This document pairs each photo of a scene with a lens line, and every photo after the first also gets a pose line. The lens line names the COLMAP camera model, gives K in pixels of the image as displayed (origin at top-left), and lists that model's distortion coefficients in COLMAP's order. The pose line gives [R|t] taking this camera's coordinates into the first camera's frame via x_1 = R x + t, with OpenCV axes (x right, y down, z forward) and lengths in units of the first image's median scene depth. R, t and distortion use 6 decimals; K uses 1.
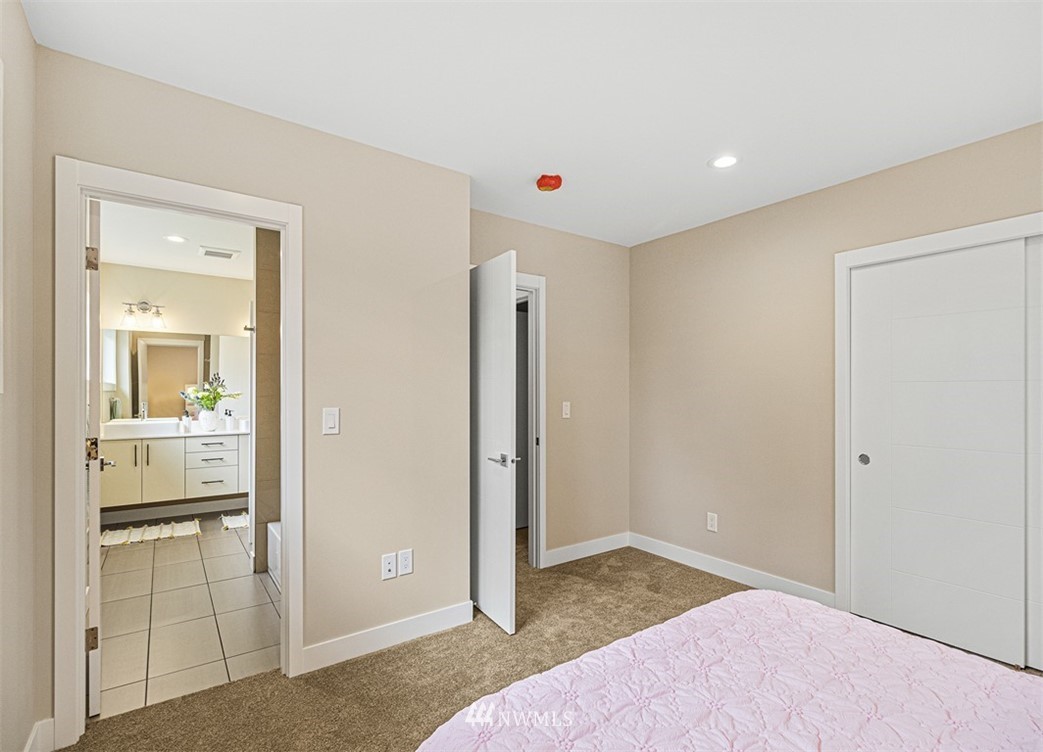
lens RADIAL K [[494.9, 0, 520.0], [0, 494.9, 405.2], [0, 0, 1]] dist [0.001415, 0.000314]
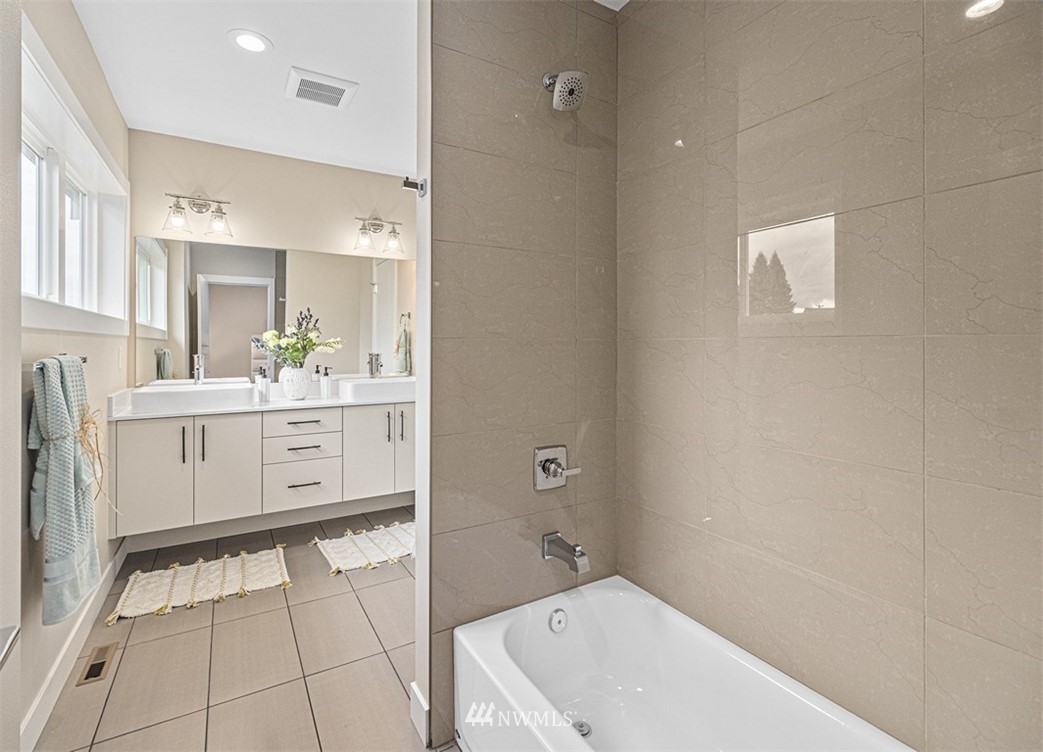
lens RADIAL K [[486.9, 0, 518.1], [0, 486.9, 358.0], [0, 0, 1]] dist [-0.001874, 0.000246]
pose [[0.996408, -0.001223, -0.084674, -0.300946], [0.001035, 0.999997, -0.002262, 0.000357], [0.084676, 0.002167, 0.996406, 0.416334]]
